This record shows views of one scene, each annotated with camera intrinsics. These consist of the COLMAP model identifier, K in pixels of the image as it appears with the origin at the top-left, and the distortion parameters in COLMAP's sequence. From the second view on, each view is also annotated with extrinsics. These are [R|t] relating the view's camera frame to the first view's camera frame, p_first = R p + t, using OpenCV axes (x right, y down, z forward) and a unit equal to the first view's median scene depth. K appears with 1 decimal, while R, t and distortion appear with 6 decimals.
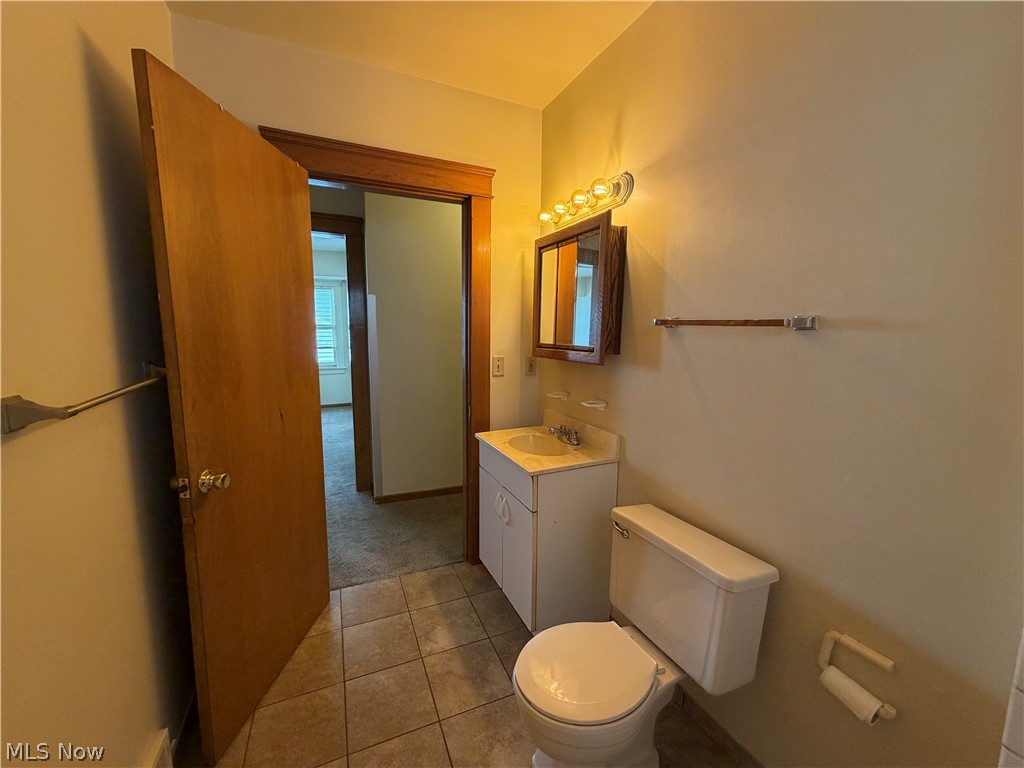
lens RADIAL K [[407.4, 0, 509.4], [0, 407.4, 384.6], [0, 0, 1]] dist [-0.000095, 0.000473]
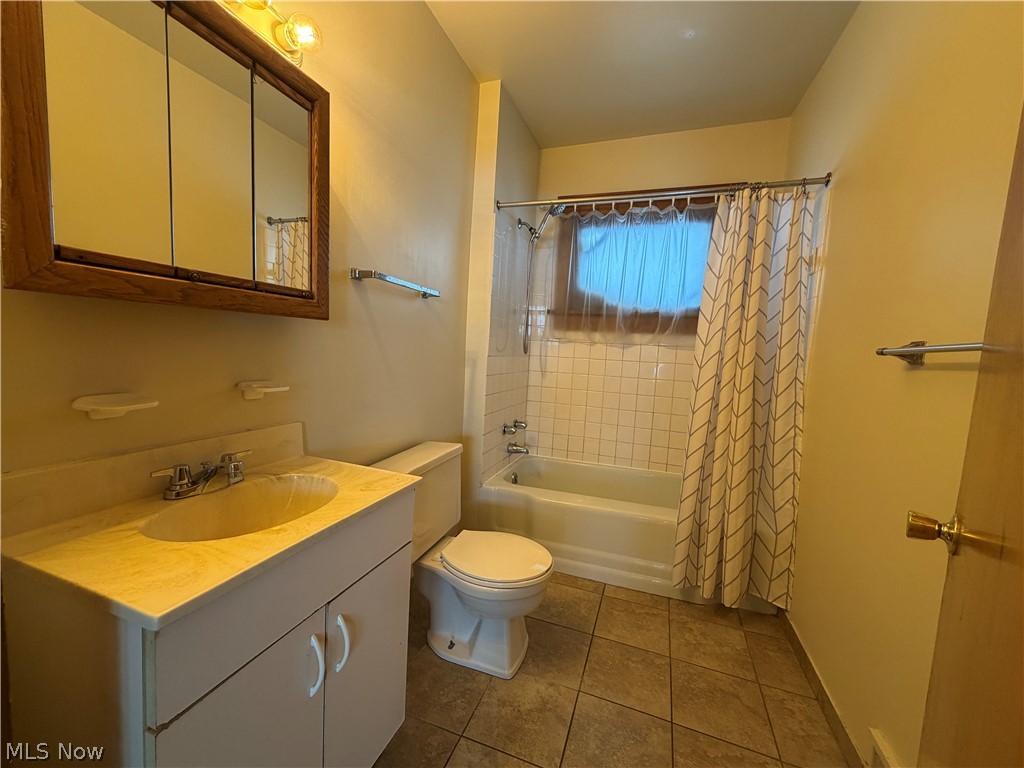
lens RADIAL K [[407.4, 0, 509.4], [0, 407.4, 384.6], [0, 0, 1]] dist [-0.000095, 0.000473]
pose [[-0.718372, -0.112958, 0.686427, -0.486814], [0.033701, 0.979920, 0.196524, -0.065568], [-0.694842, 0.164311, -0.700140, 1.298892]]
